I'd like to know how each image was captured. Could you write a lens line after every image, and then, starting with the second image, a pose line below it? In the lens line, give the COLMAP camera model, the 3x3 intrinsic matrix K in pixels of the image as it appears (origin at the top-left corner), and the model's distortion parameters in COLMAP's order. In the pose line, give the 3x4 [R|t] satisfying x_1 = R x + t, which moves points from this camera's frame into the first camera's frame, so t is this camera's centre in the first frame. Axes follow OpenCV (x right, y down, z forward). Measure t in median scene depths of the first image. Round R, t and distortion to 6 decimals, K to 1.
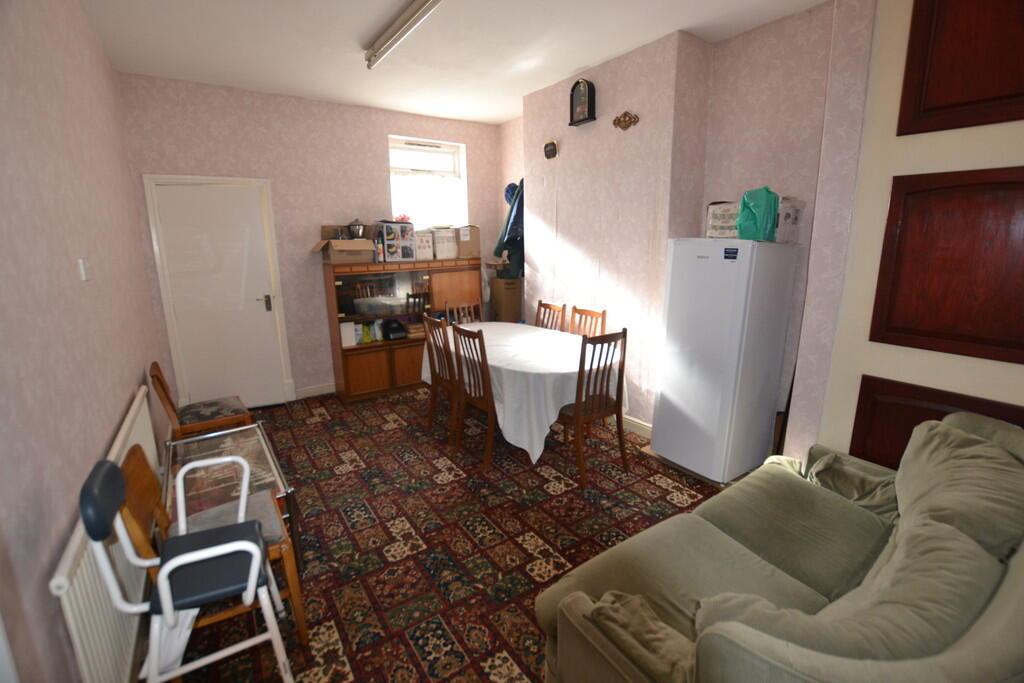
lens RADIAL K [[461.0, 0, 515.2], [0, 461.0, 336.9], [0, 0, 1]] dist [-0.027275, 0.000172]
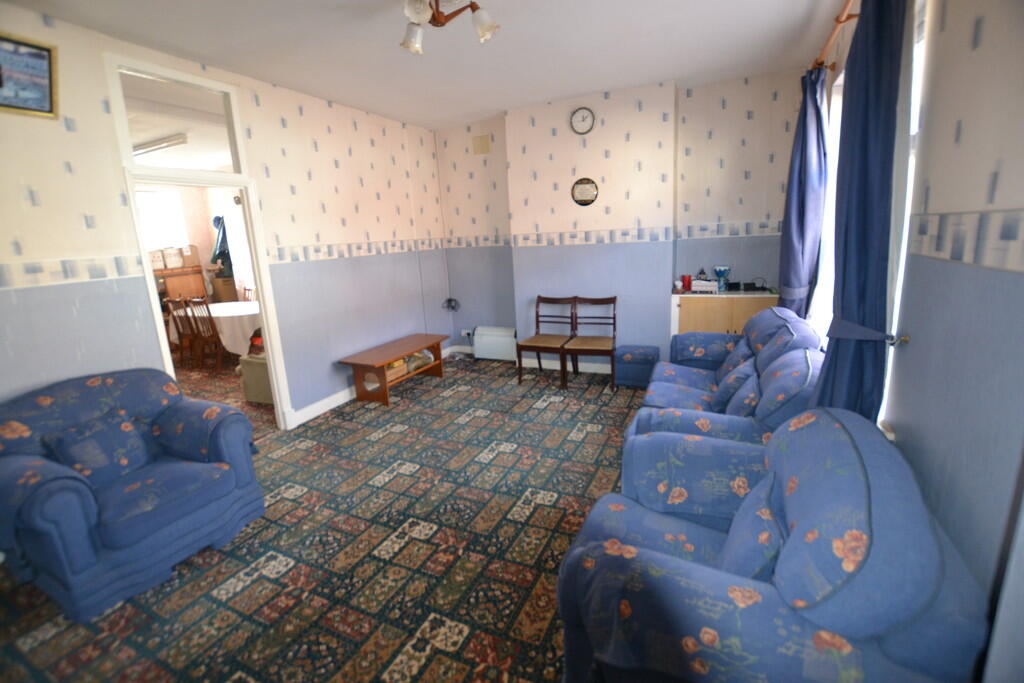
lens RADIAL K [[461.0, 0, 515.2], [0, 461.0, 336.9], [0, 0, 1]] dist [-0.027275, 0.000172]
pose [[0.866639, -0.140184, 0.478837, 0.116130], [0.141326, 0.989384, 0.033867, 0.254102], [-0.478501, 0.038321, 0.877250, -1.301034]]
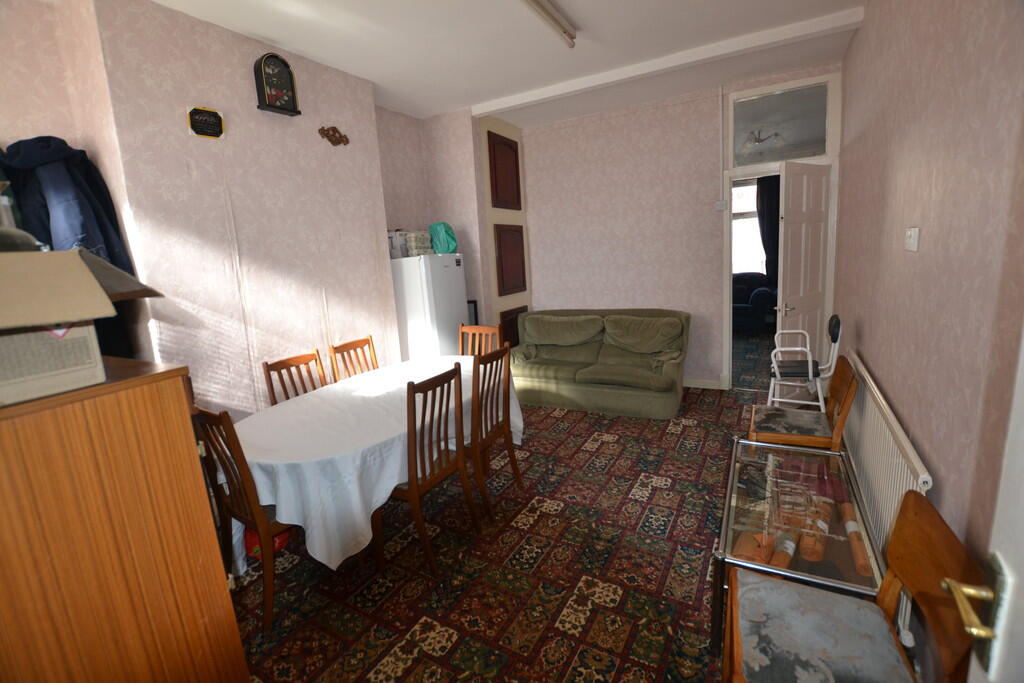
lens RADIAL K [[461.0, 0, 515.2], [0, 461.0, 336.9], [0, 0, 1]] dist [-0.027275, 0.000172]
pose [[-0.447058, -0.114841, 0.887102, -0.791423], [0.262268, 0.931311, 0.252735, -0.222525], [-0.855193, 0.345646, -0.386231, 1.163893]]
